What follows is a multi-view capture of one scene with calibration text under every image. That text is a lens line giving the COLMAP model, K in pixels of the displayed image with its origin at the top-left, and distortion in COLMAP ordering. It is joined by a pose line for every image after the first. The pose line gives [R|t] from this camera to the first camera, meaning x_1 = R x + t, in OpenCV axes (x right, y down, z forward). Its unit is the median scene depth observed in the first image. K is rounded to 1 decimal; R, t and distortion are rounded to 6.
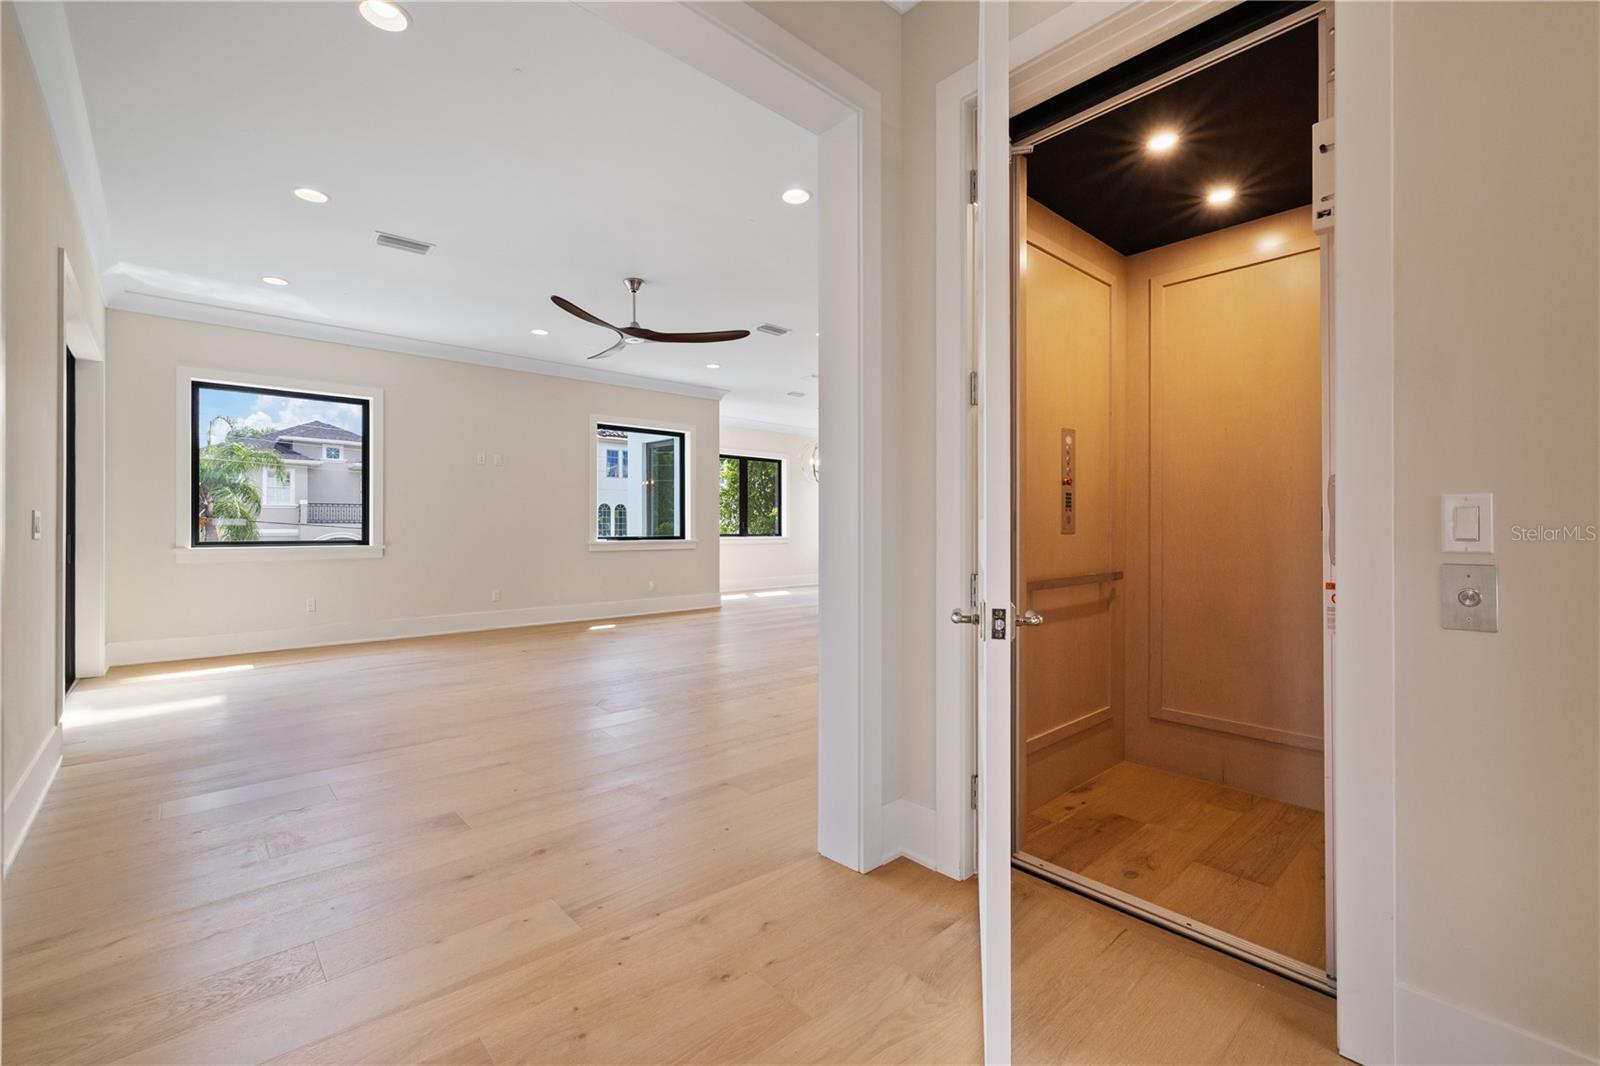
lens RADIAL K [[678.8, 0, 798.7], [0, 678.8, 524.3], [0, 0, 1]] dist [-0.002390, -0.000074]
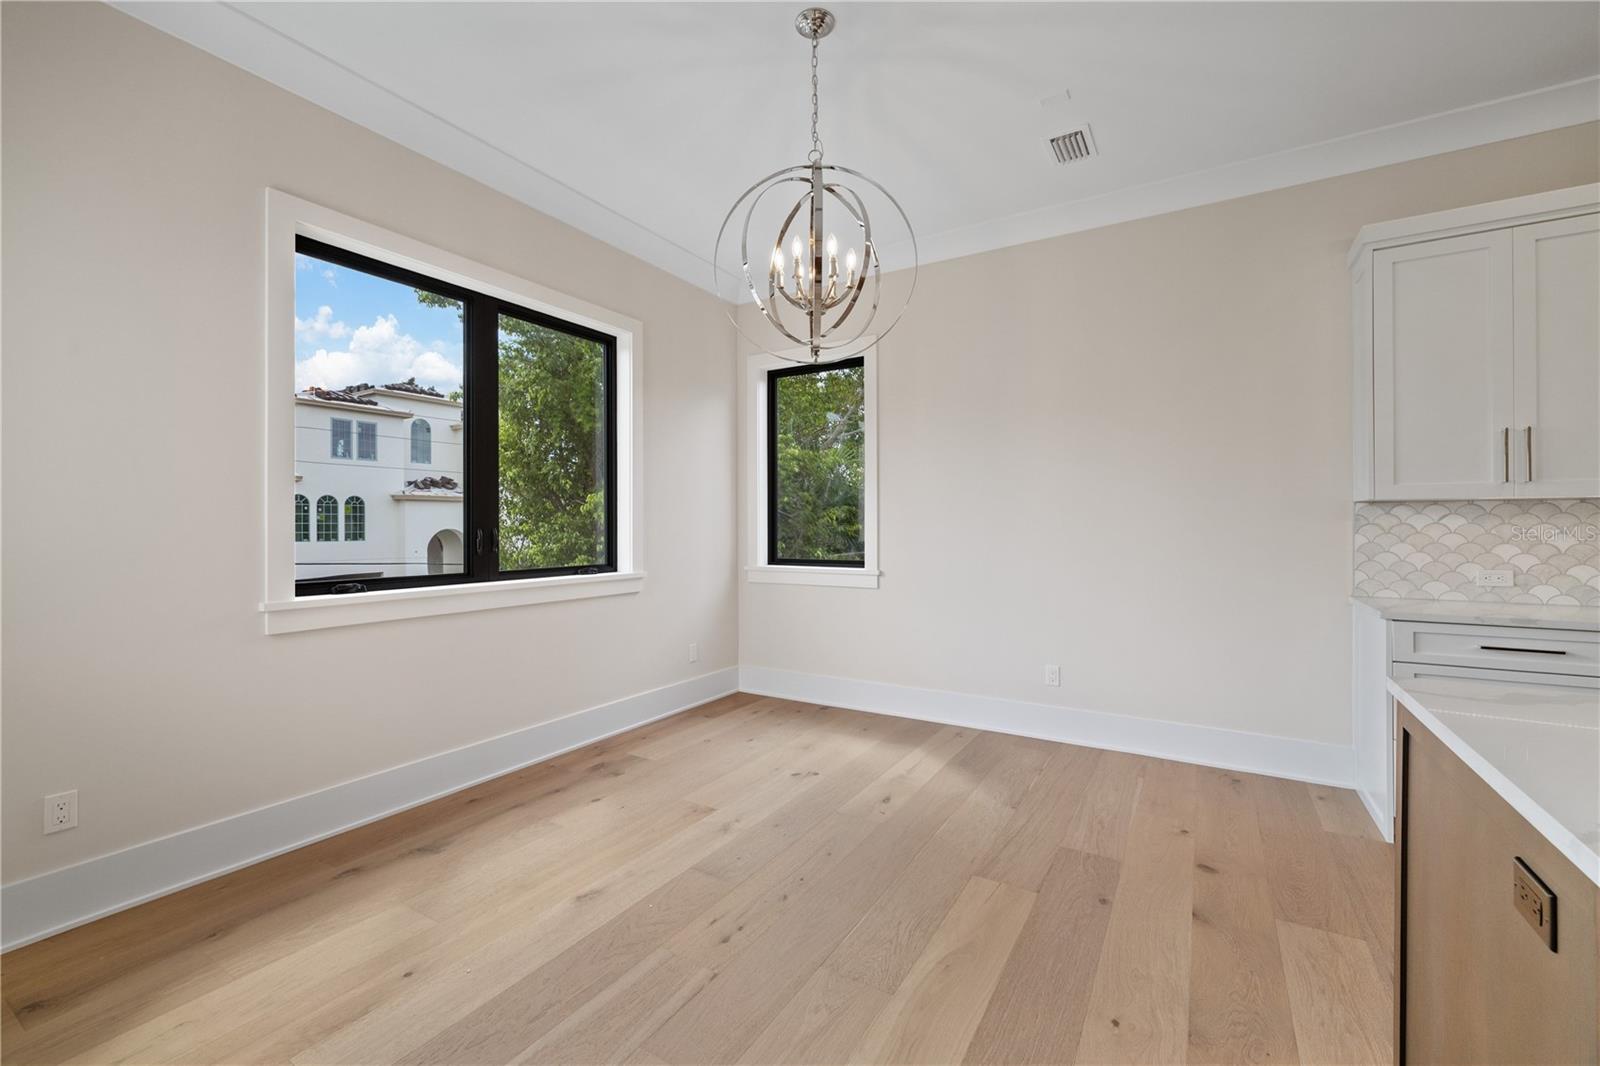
lens RADIAL K [[646.6, 0, 804.9], [0, 646.6, 522.9], [0, 0, 1]] dist [0.000317, -0.000025]
pose [[0.958280, -0.002716, 0.285818, -0.024085], [0.002232, 0.999995, 0.002020, -0.005483], [-0.285822, -0.001298, 0.958282, 0.596409]]
